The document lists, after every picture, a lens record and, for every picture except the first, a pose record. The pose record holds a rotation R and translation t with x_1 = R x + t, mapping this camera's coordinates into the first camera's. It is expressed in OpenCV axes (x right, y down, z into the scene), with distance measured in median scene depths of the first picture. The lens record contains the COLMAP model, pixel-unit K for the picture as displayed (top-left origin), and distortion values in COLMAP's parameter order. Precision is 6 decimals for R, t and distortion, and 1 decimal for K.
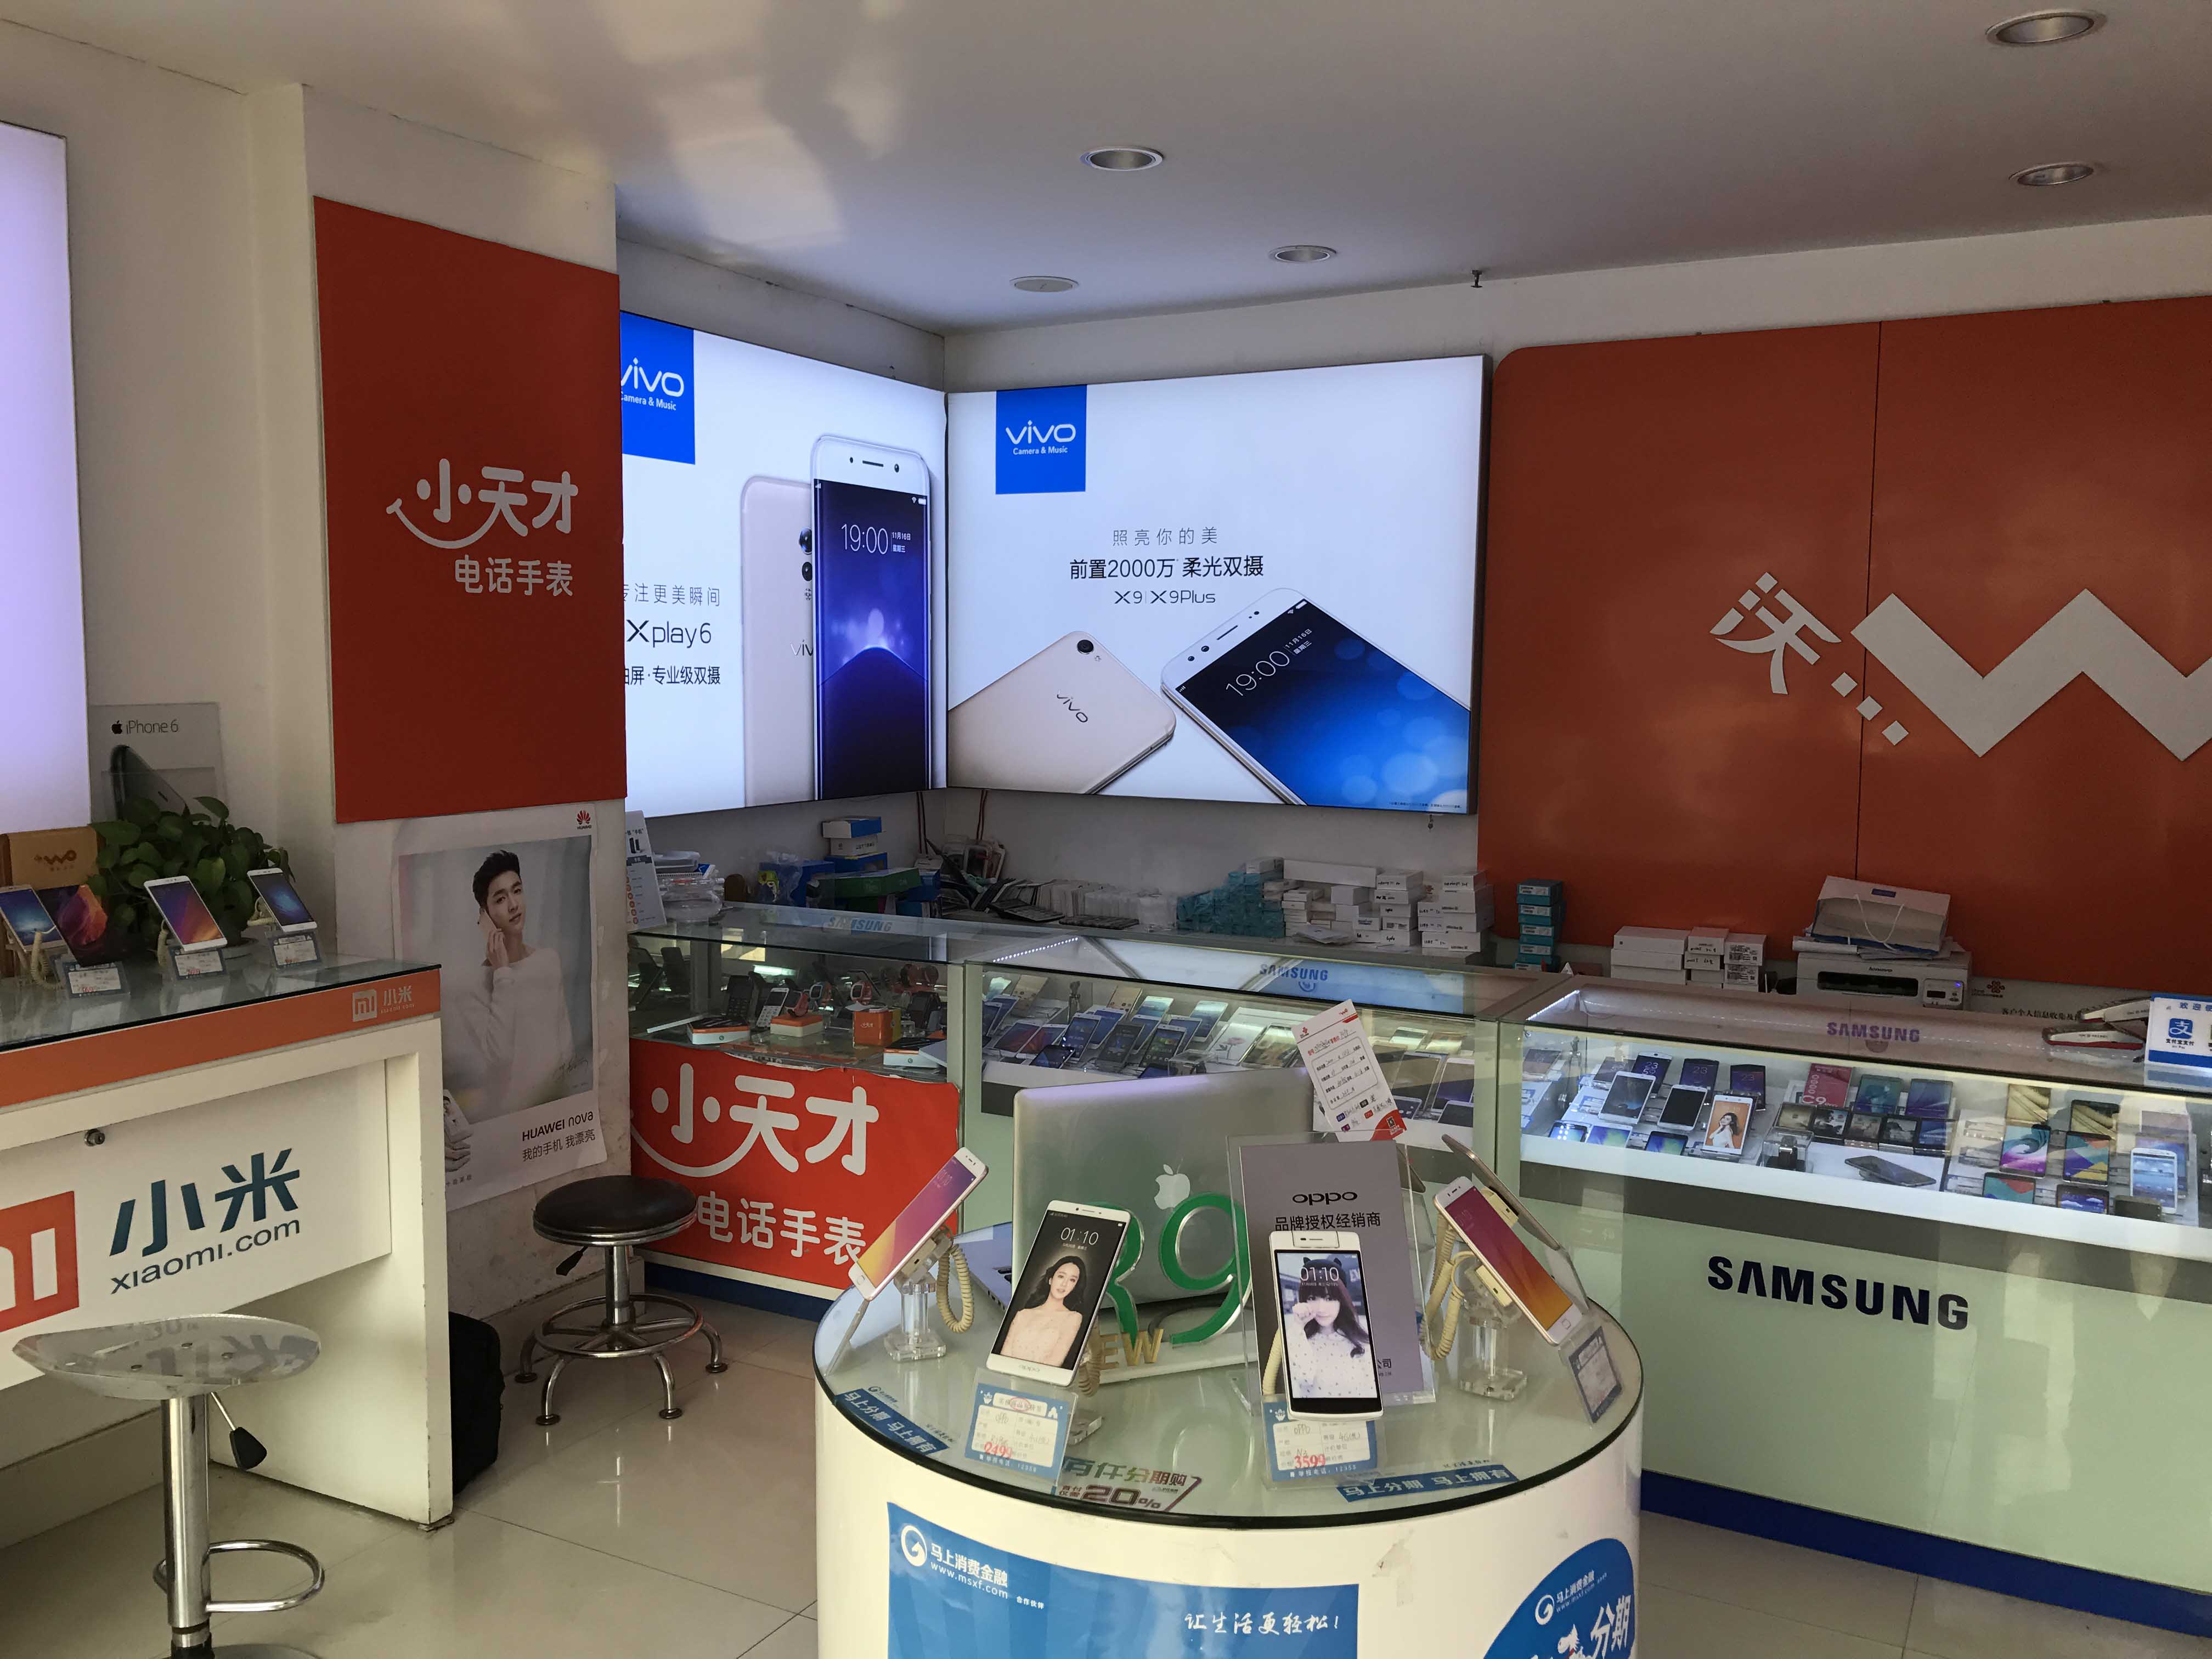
lens RADIAL K [[1781.6, 0, 1106.0], [0, 1781.6, 829.5], [0, 0, 1]] dist [0.053873, -0.166435]
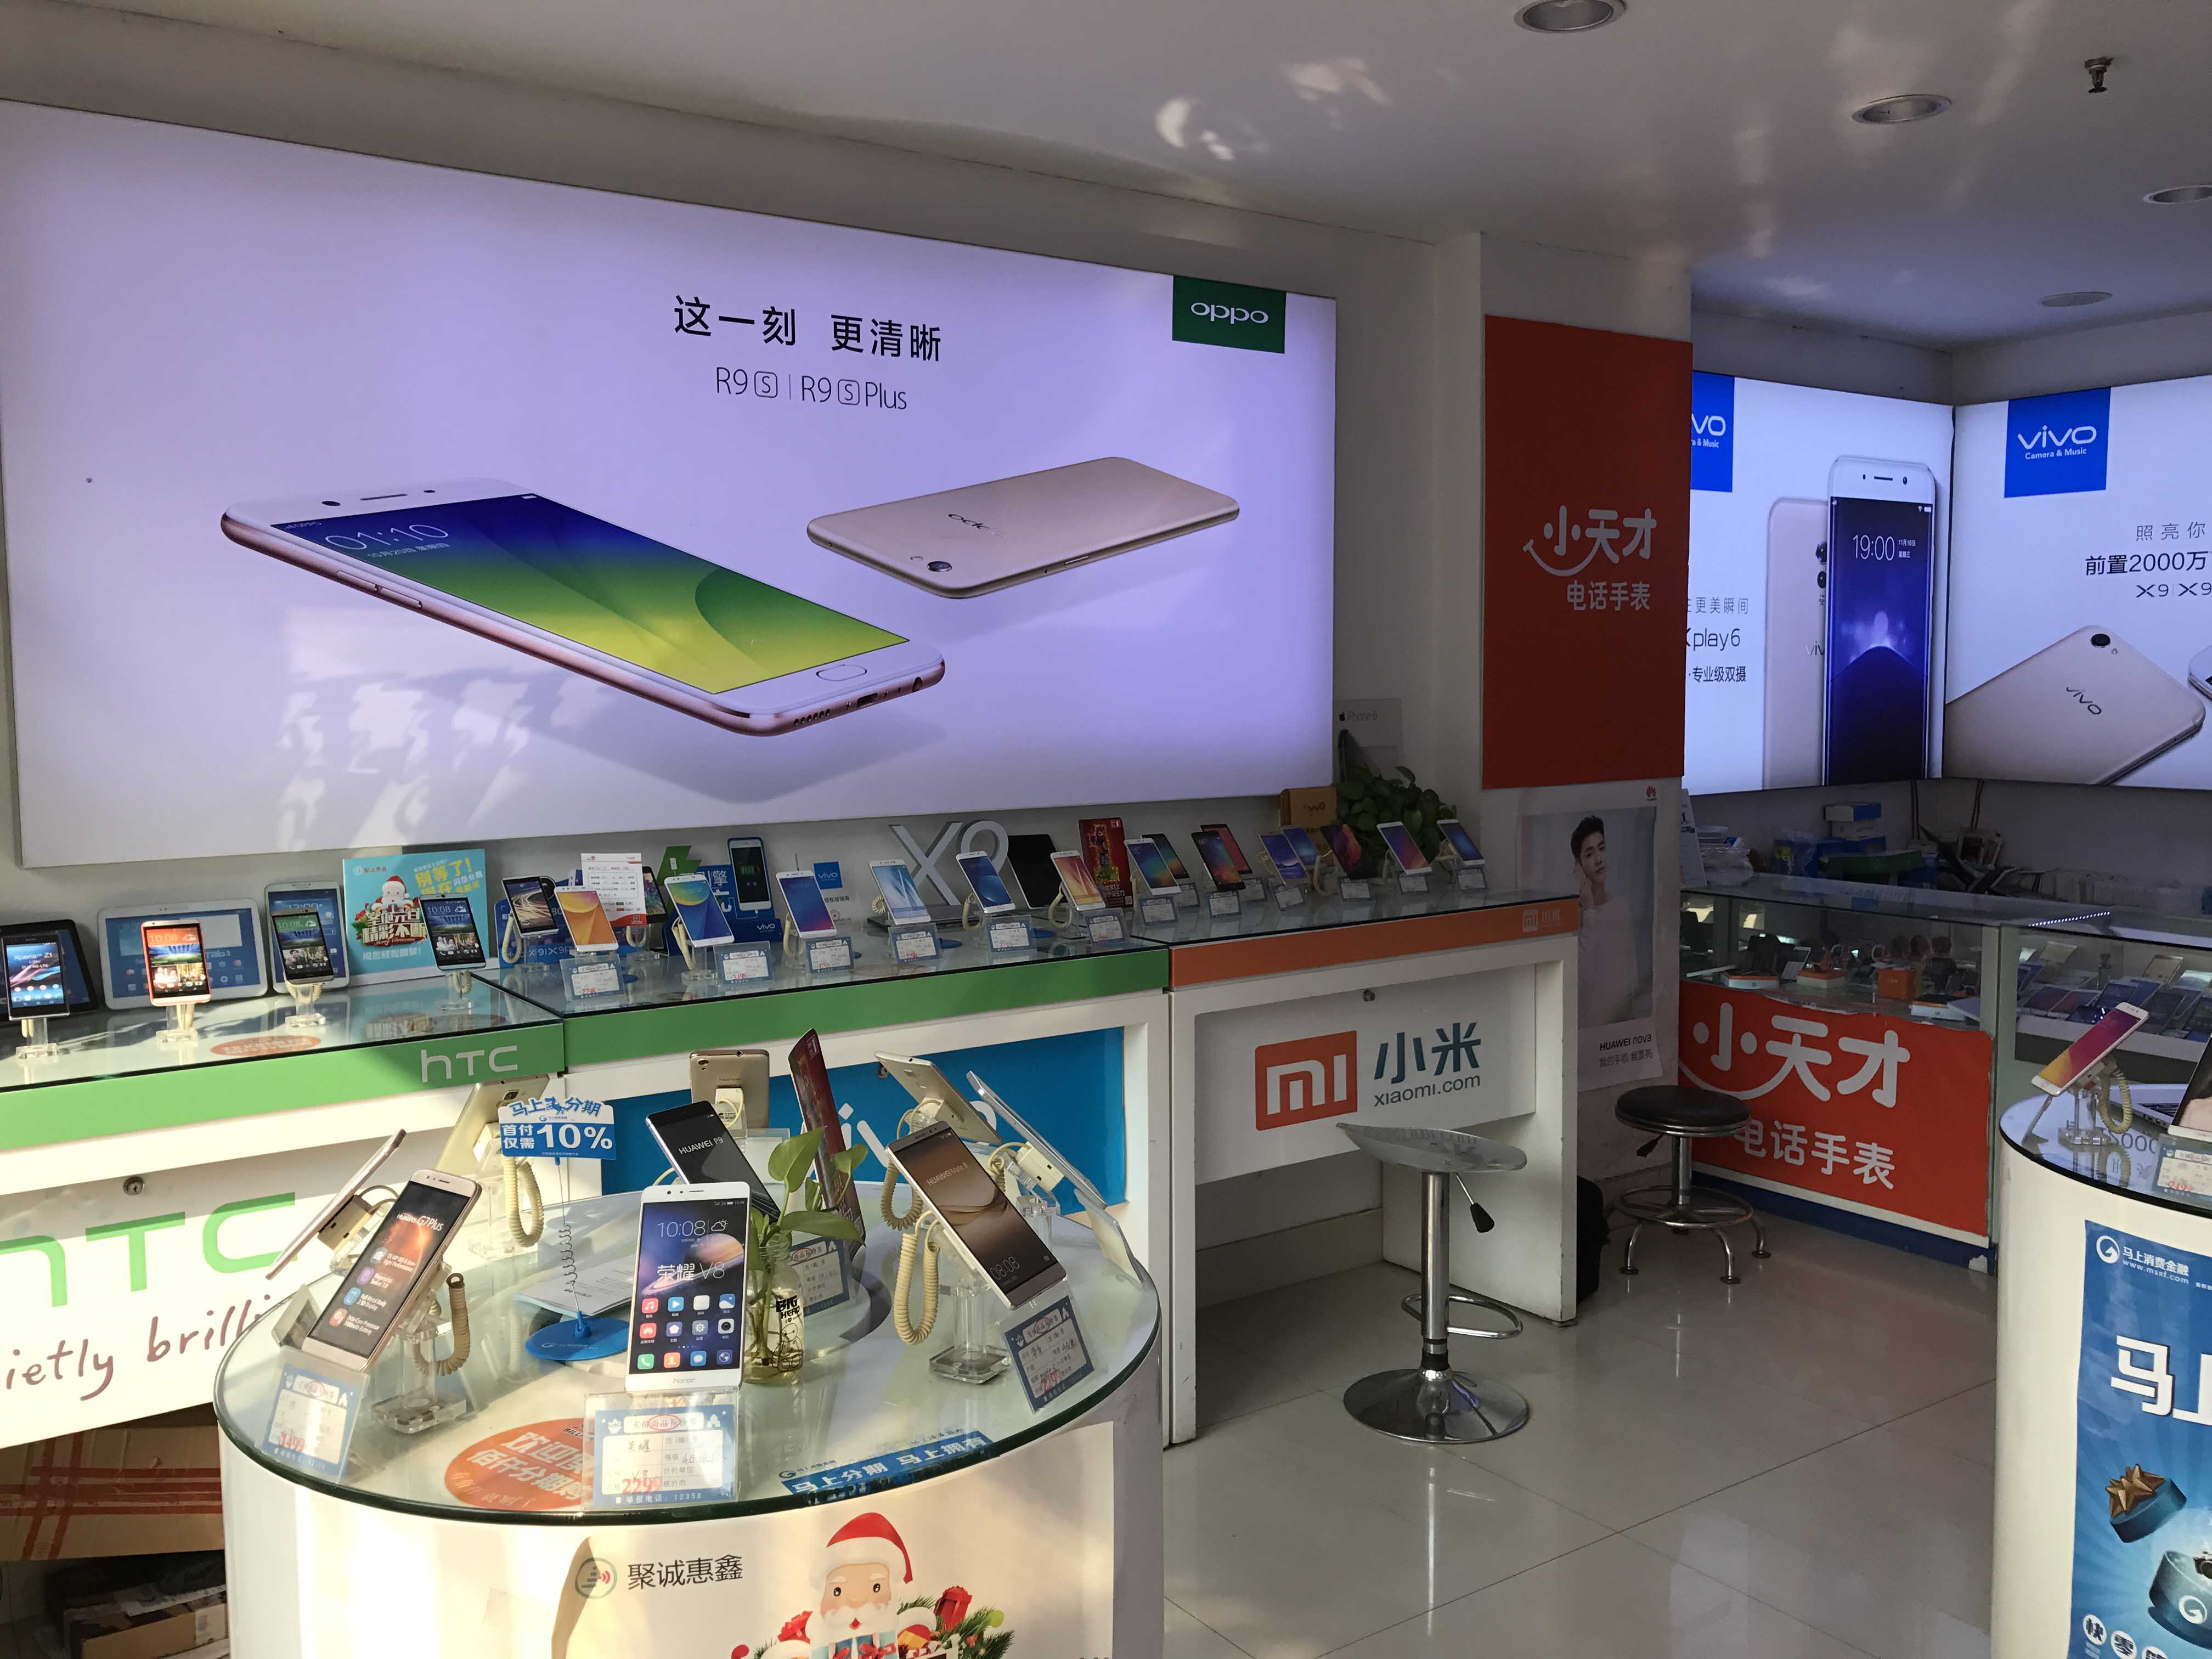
lens RADIAL K [[1757.7, 0, 1106.0], [0, 1757.7, 829.5], [0, 0, 1]] dist [-0.004485, -0.003703]
pose [[0.882562, 0.022020, -0.469681, -0.056056], [-0.023926, 0.999712, 0.001911, 0.025169], [0.469588, 0.009551, 0.882834, -0.223707]]
